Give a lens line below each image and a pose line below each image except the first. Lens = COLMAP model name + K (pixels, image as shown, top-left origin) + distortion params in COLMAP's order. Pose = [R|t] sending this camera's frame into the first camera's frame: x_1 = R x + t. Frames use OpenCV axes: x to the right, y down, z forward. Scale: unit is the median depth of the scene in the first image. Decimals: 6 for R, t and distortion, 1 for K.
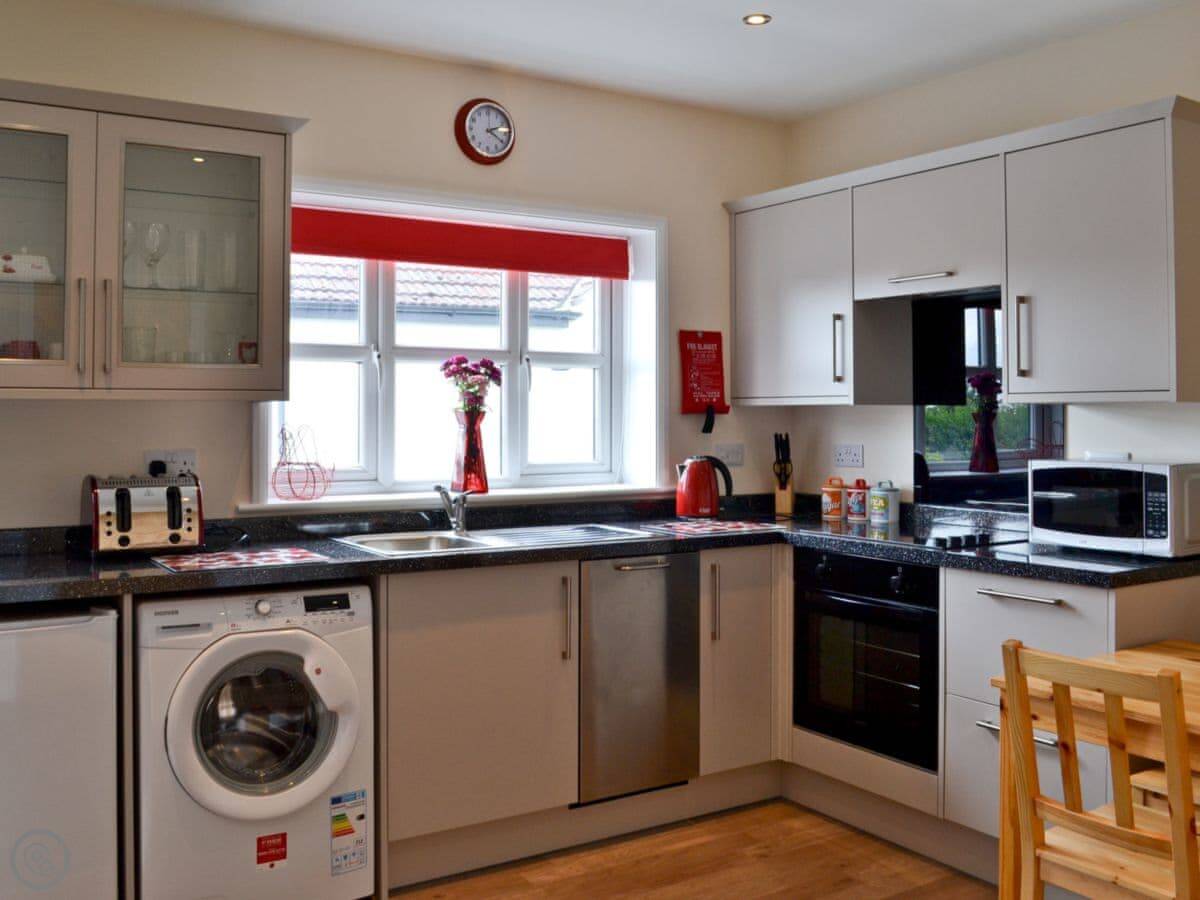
lens RADIAL K [[1087.7, 0, 598.1], [0, 1087.7, 394.1], [0, 0, 1]] dist [-0.054330, -0.008605]
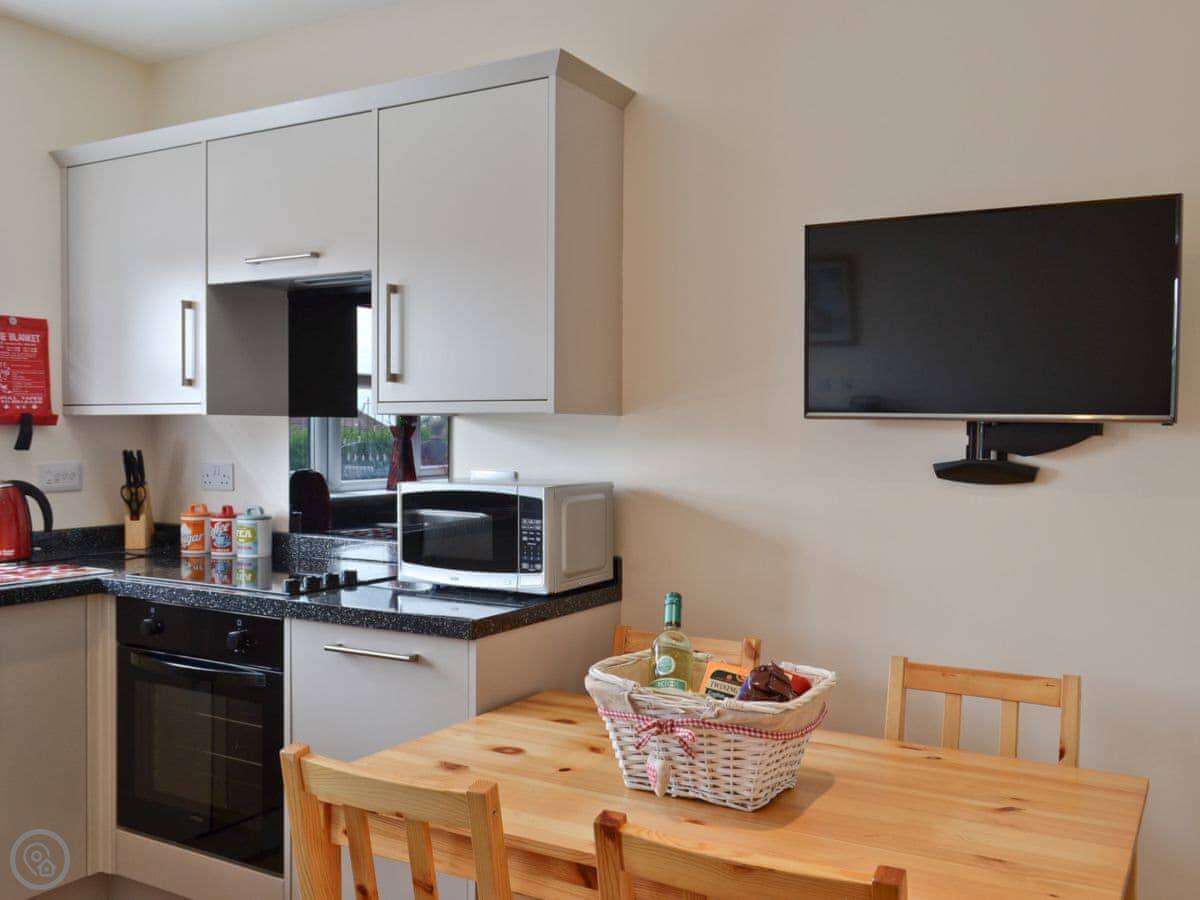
lens RADIAL K [[1072.4, 0, 600.0], [0, 1072.4, 450.0], [0, 0, 1]] dist [0.007598, -0.002529]
pose [[0.889861, -0.003857, 0.456216, 0.131328], [-0.013327, 0.999318, 0.034443, 0.004705], [-0.456037, -0.036730, 0.889202, 0.157495]]
